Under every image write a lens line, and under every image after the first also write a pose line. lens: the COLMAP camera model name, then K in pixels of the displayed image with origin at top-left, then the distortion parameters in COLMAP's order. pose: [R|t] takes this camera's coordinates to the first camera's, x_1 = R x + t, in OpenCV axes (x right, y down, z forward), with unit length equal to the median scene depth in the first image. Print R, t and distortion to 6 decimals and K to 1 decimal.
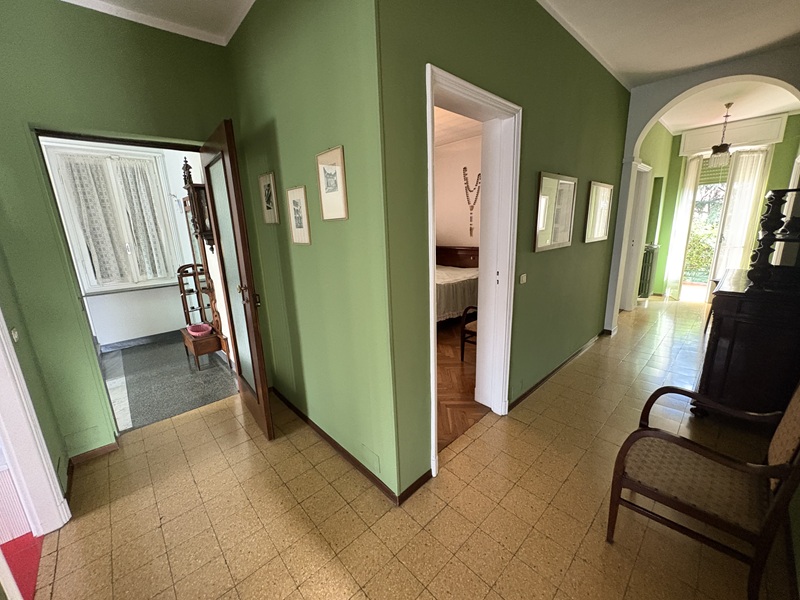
lens RADIAL K [[320.5, 0, 400.2], [0, 320.5, 300.9], [0, 0, 1]] dist [-0.000388, 0.000137]
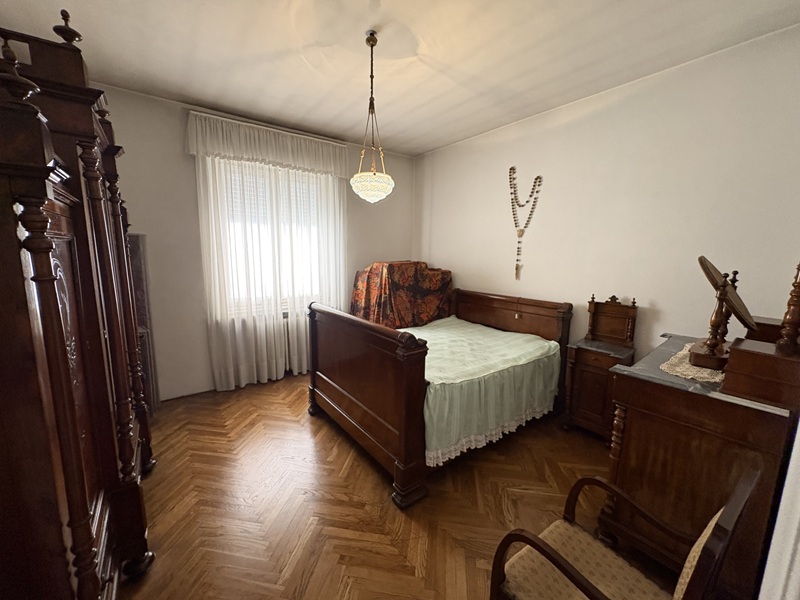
lens RADIAL K [[320.5, 0, 399.4], [0, 320.5, 300.5], [0, 0, 1]] dist [-0.000388, 0.000137]
pose [[0.992512, 0.067768, -0.101622, 0.067359], [-0.075783, 0.994131, -0.077204, -0.101775], [0.095793, 0.084328, 0.991823, 0.396675]]
